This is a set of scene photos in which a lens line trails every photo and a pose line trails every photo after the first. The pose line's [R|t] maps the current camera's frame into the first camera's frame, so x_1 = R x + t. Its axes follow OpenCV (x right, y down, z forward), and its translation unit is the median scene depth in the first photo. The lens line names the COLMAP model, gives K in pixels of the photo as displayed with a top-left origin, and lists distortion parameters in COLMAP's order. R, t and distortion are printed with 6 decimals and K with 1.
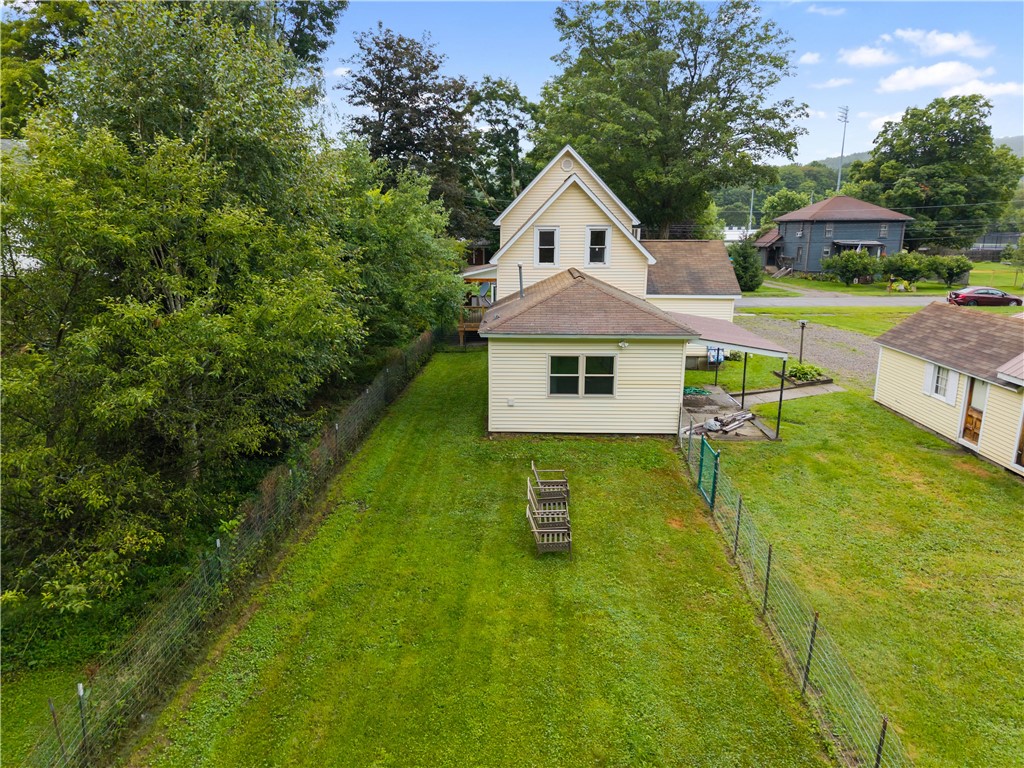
lens RADIAL K [[681.0, 0, 512.0], [0, 681.0, 384.0], [0, 0, 1]] dist [0.035321, -0.041162]
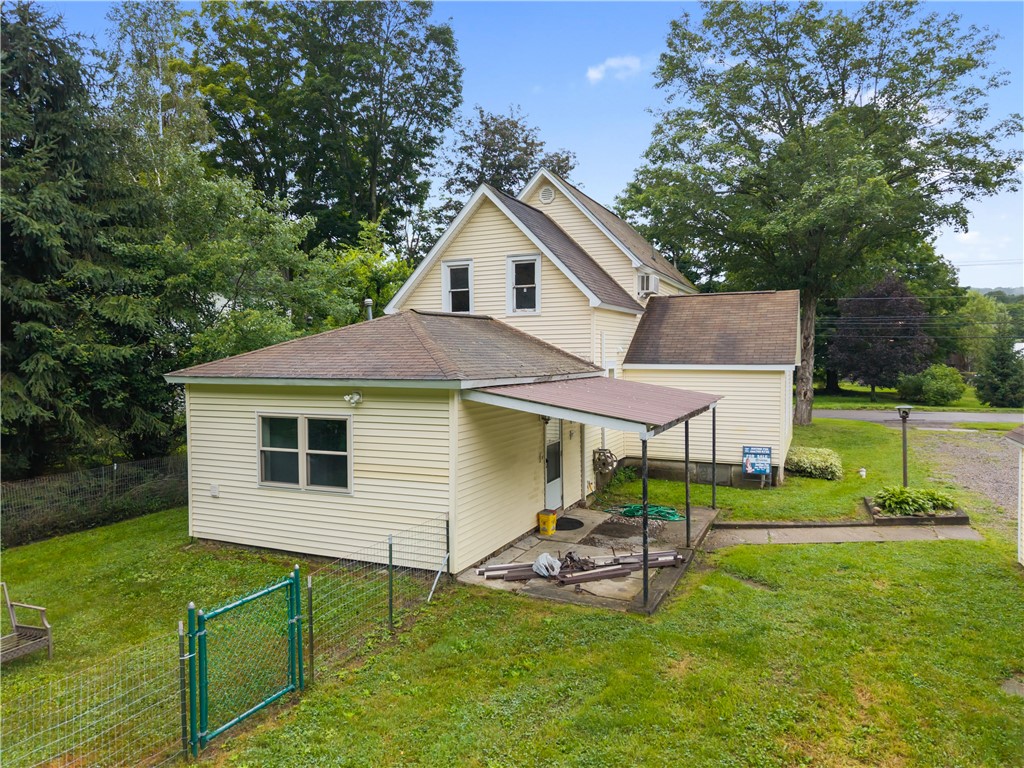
lens RADIAL K [[682.8, 0, 512.0], [0, 682.8, 384.0], [0, 0, 1]] dist [0.056388, -0.046511]
pose [[0.922810, 0.008403, -0.385165, 0.472680], [-0.080861, 0.981717, -0.172315, 0.016918], [0.376675, 0.190159, 0.906618, 0.496198]]
